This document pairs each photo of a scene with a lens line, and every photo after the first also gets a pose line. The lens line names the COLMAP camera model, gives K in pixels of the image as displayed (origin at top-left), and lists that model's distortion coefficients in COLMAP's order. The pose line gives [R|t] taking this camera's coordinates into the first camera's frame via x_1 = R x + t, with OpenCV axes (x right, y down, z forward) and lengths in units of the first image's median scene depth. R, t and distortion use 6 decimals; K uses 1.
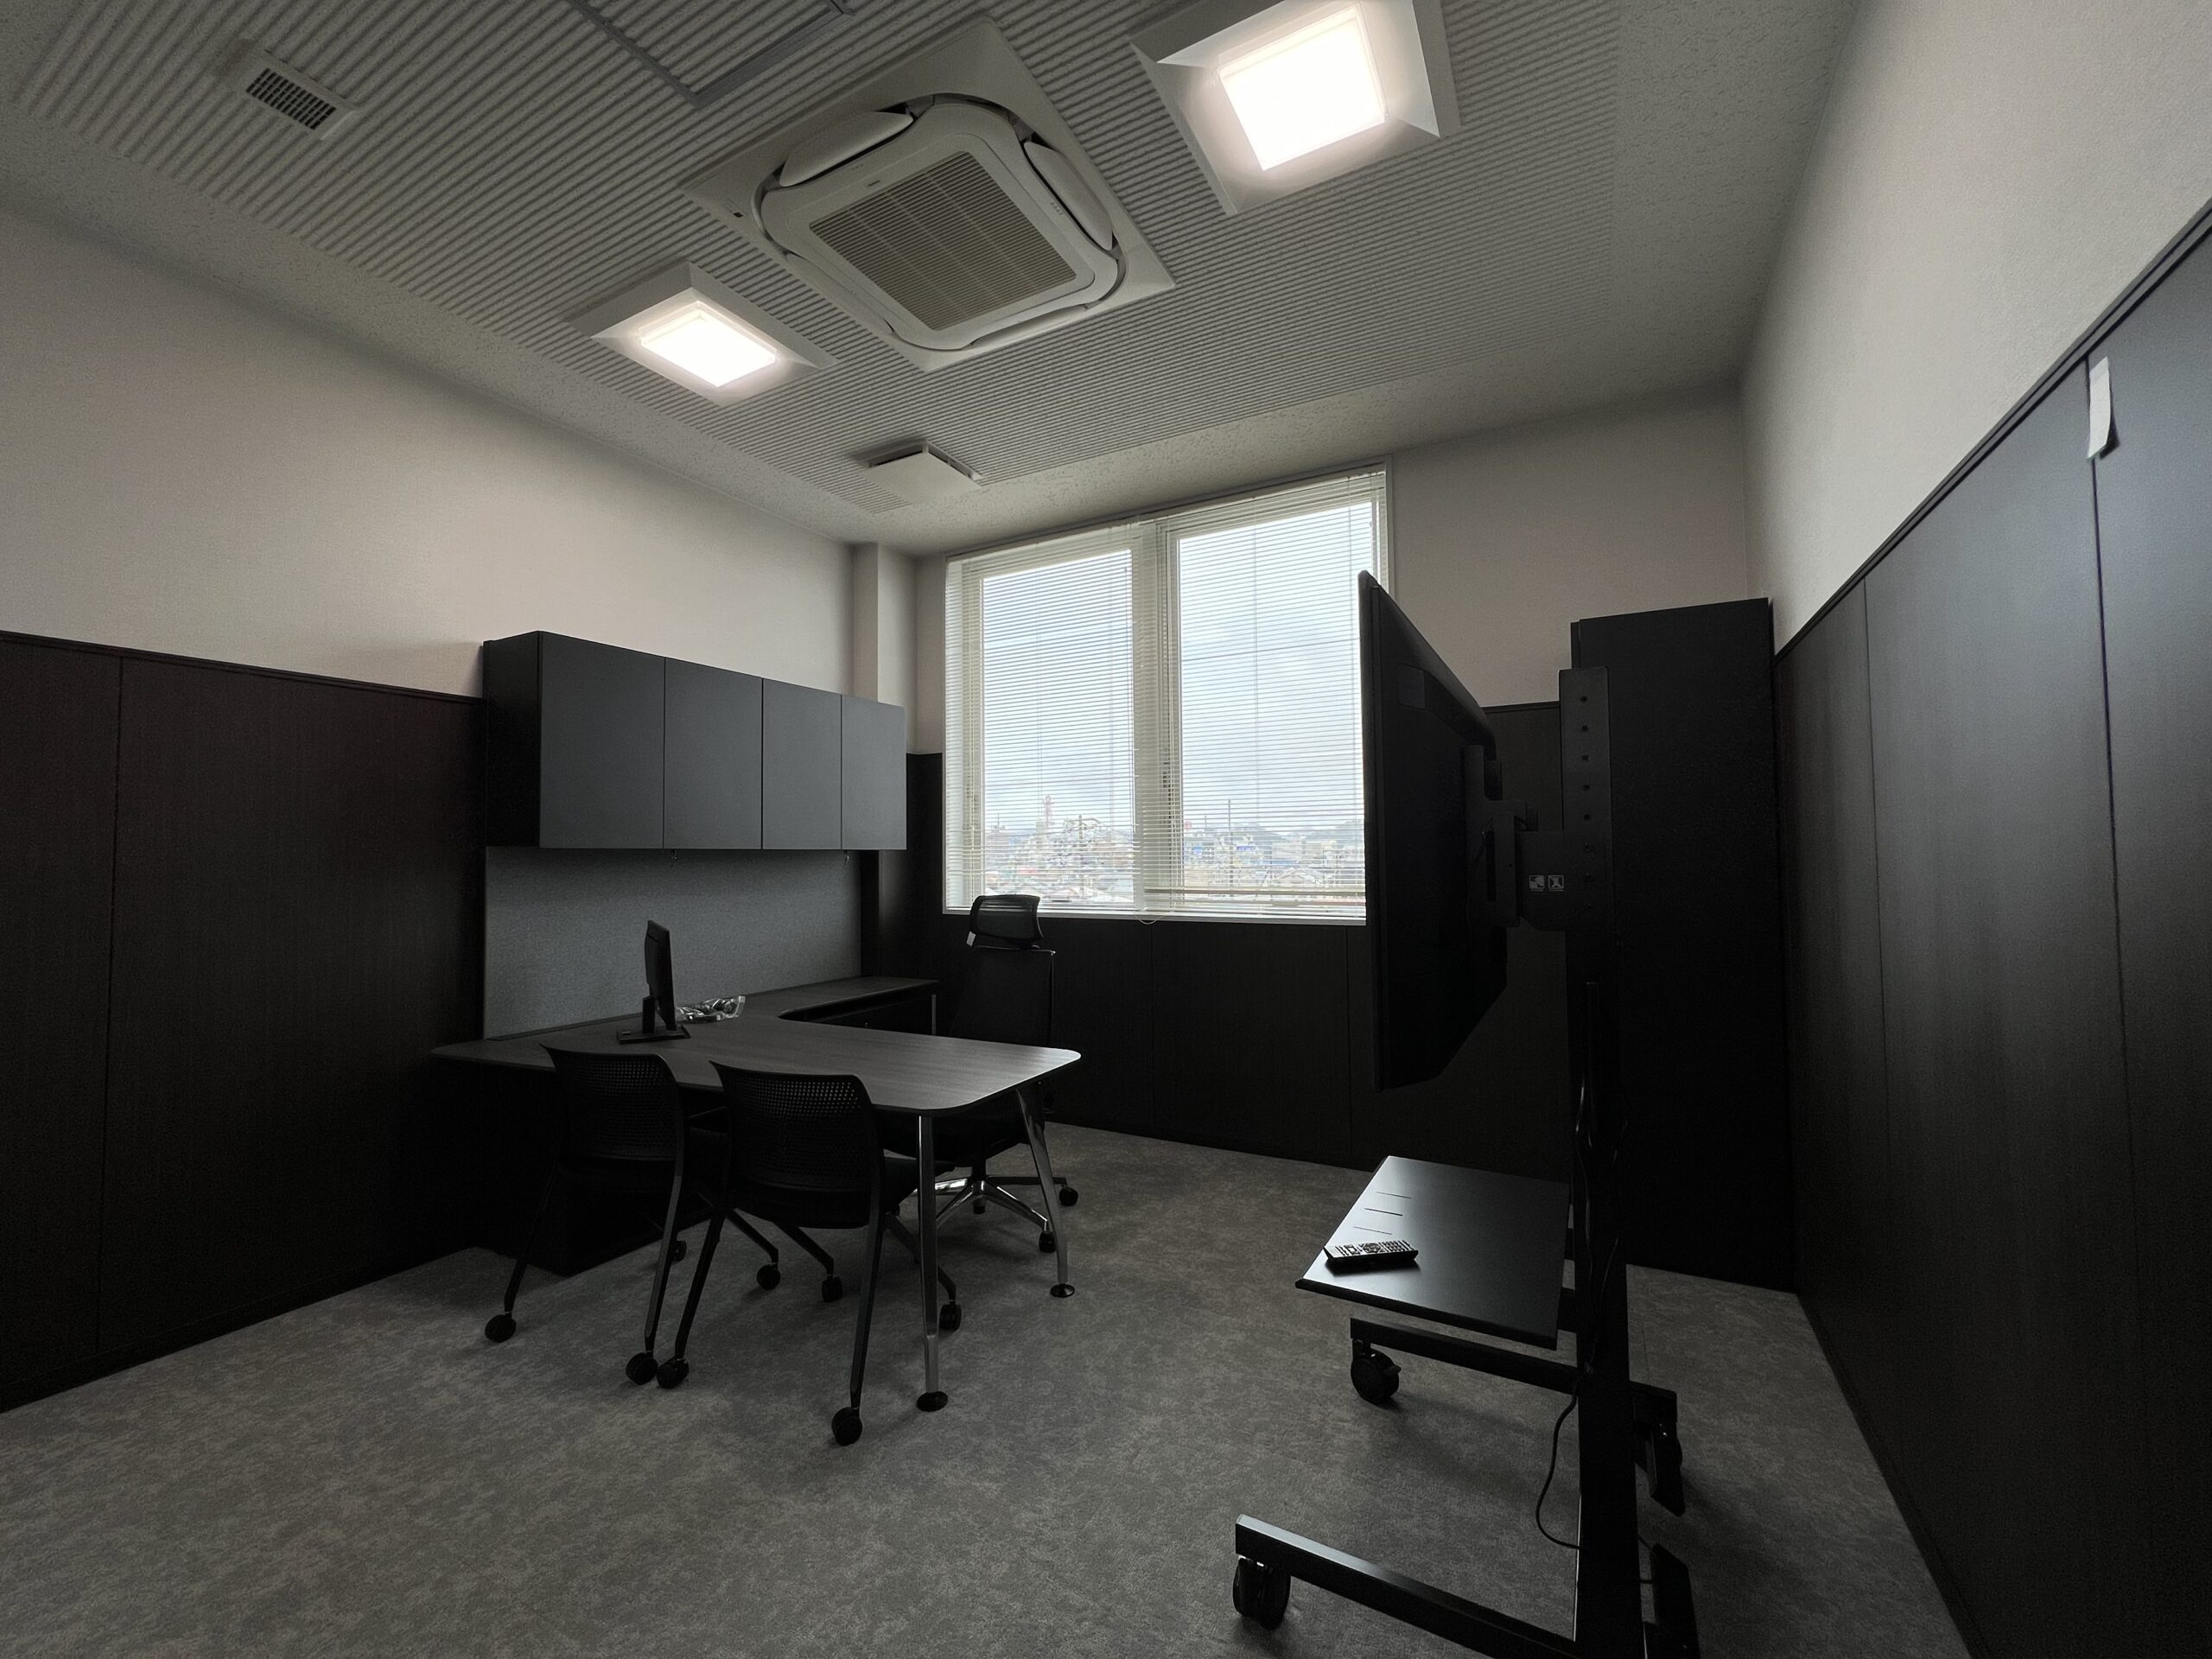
lens RADIAL K [[885.2, 0, 1101.7], [0, 885.2, 823.1], [0, 0, 1]] dist [-0.002587, -0.000281]
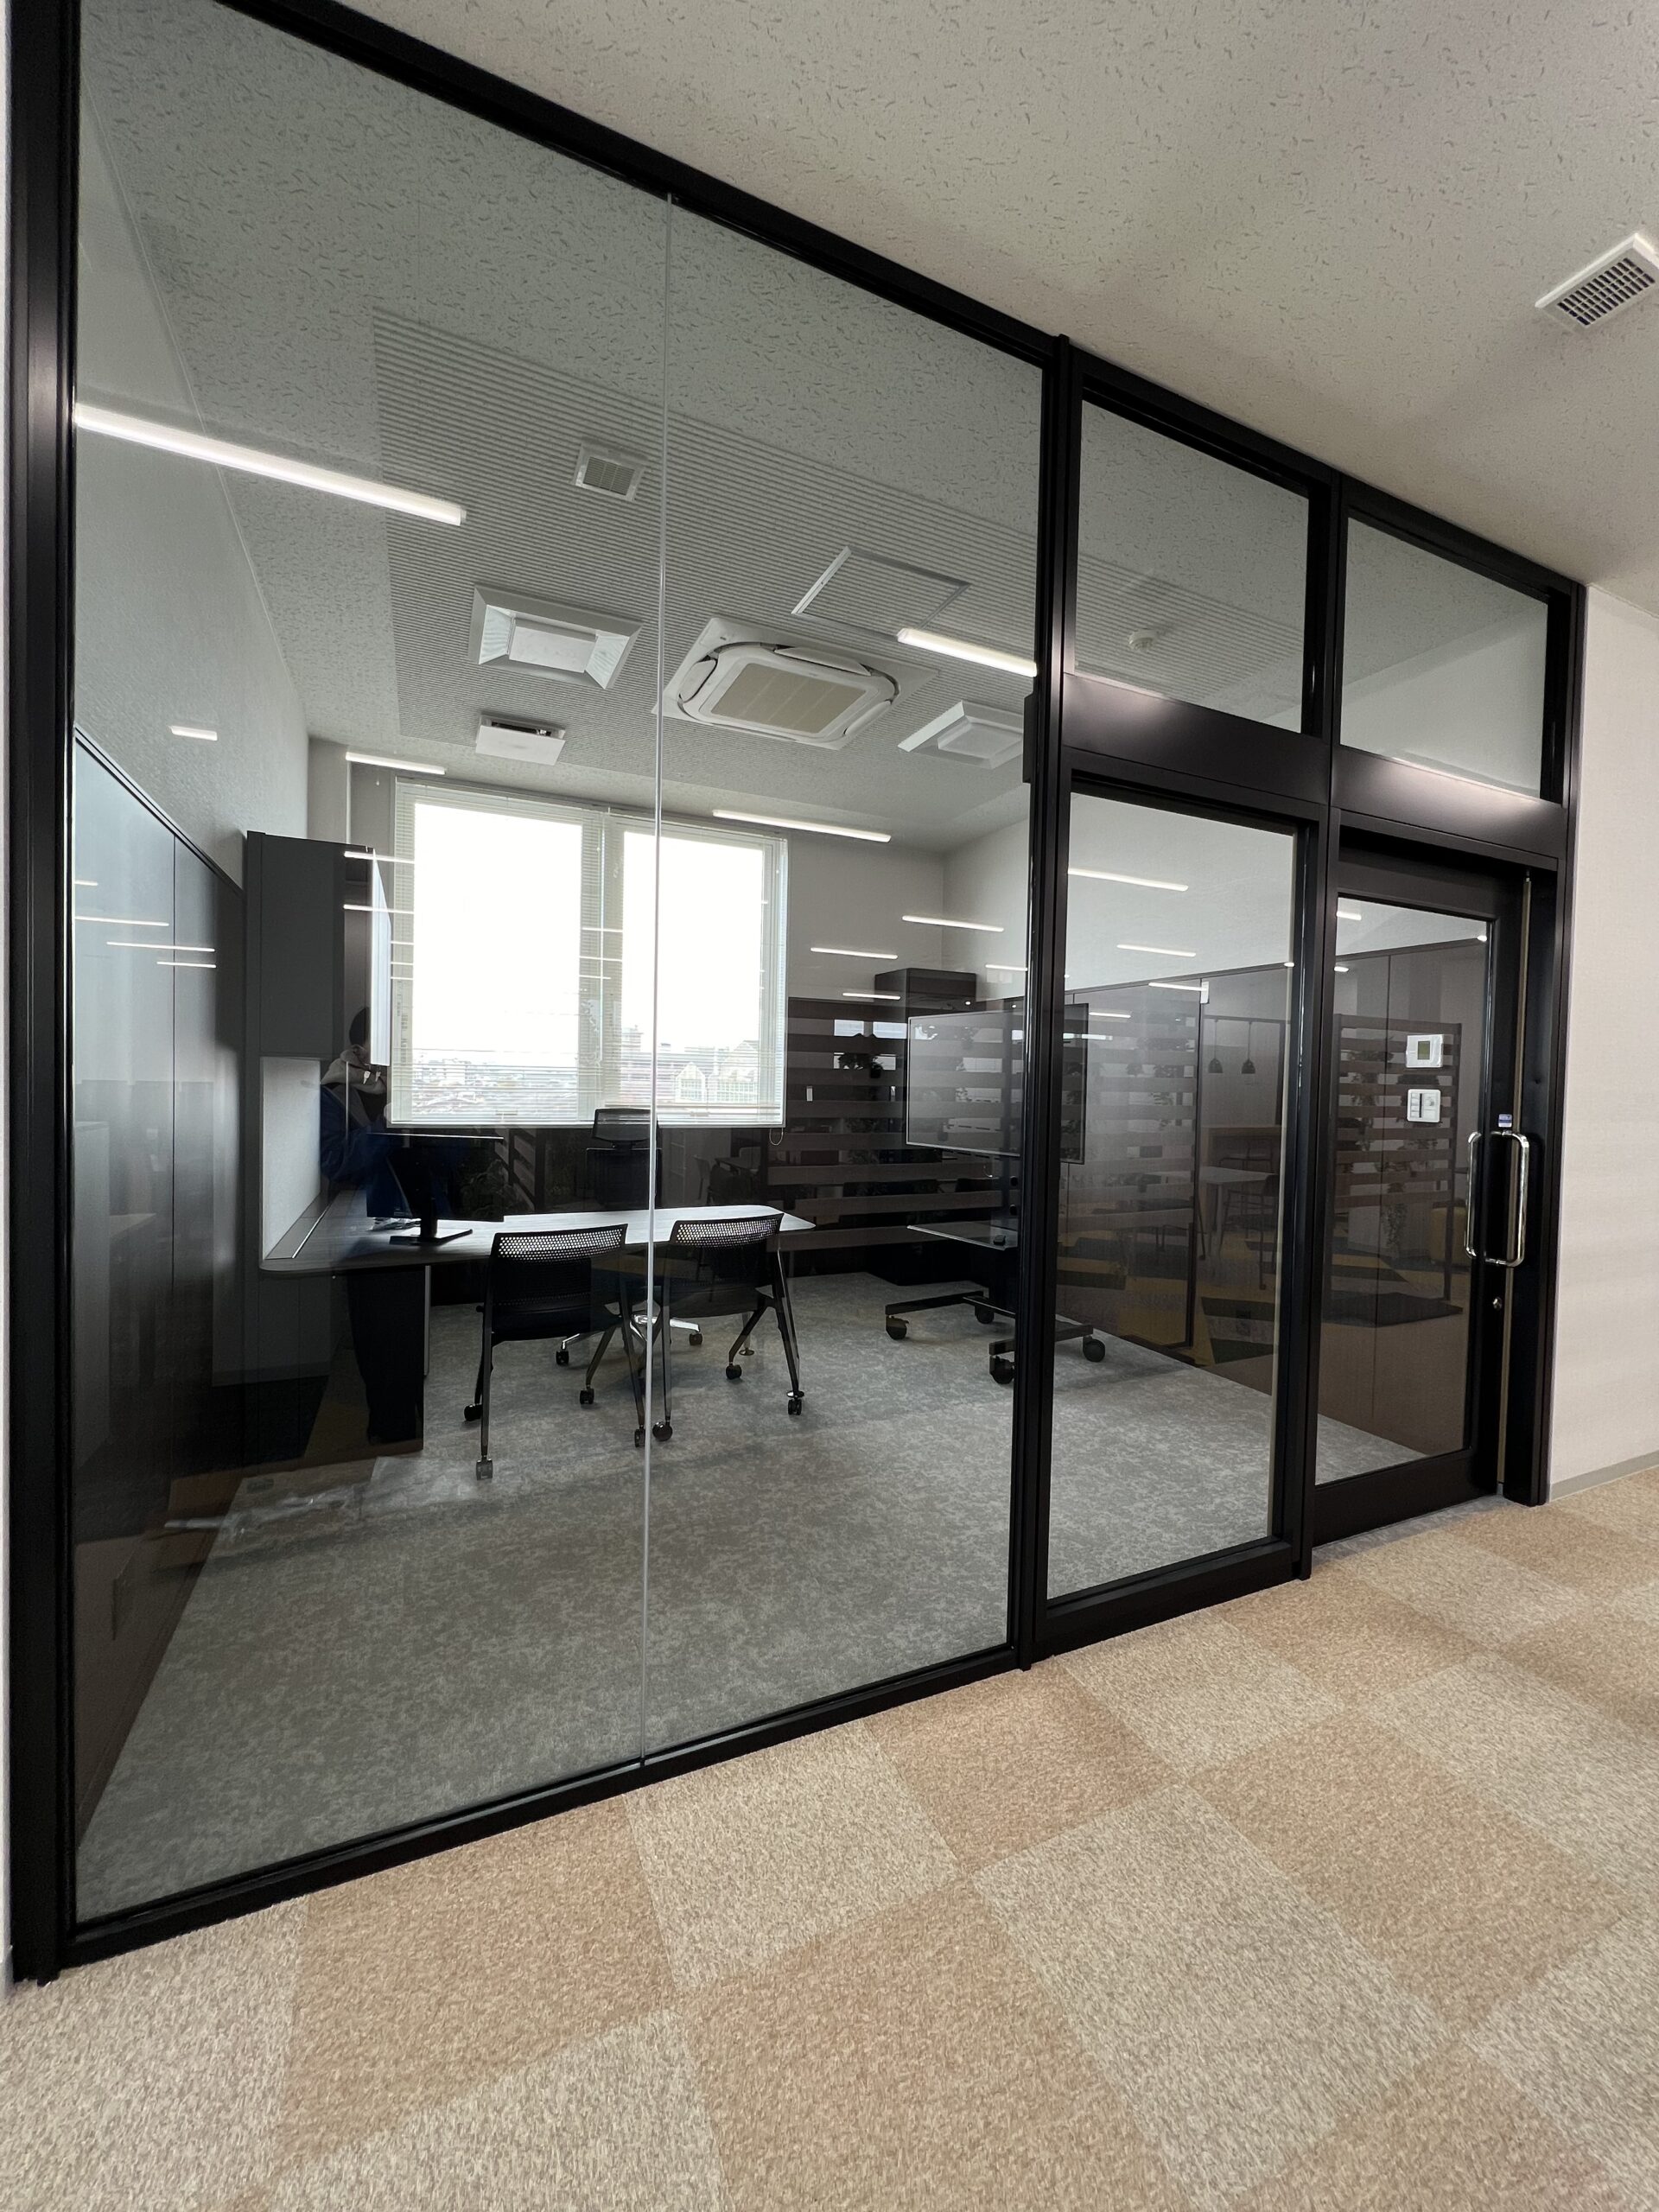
lens RADIAL K [[885.2, 0, 829.5], [0, 885.2, 1106.0], [0, 0, 1]] dist [-0.002587, -0.000281]
pose [[0.609898, 0.004771, 0.792465, -0.928976], [-0.063577, 0.997053, 0.042927, -0.000261], [-0.789925, -0.076564, 0.608404, -0.048082]]
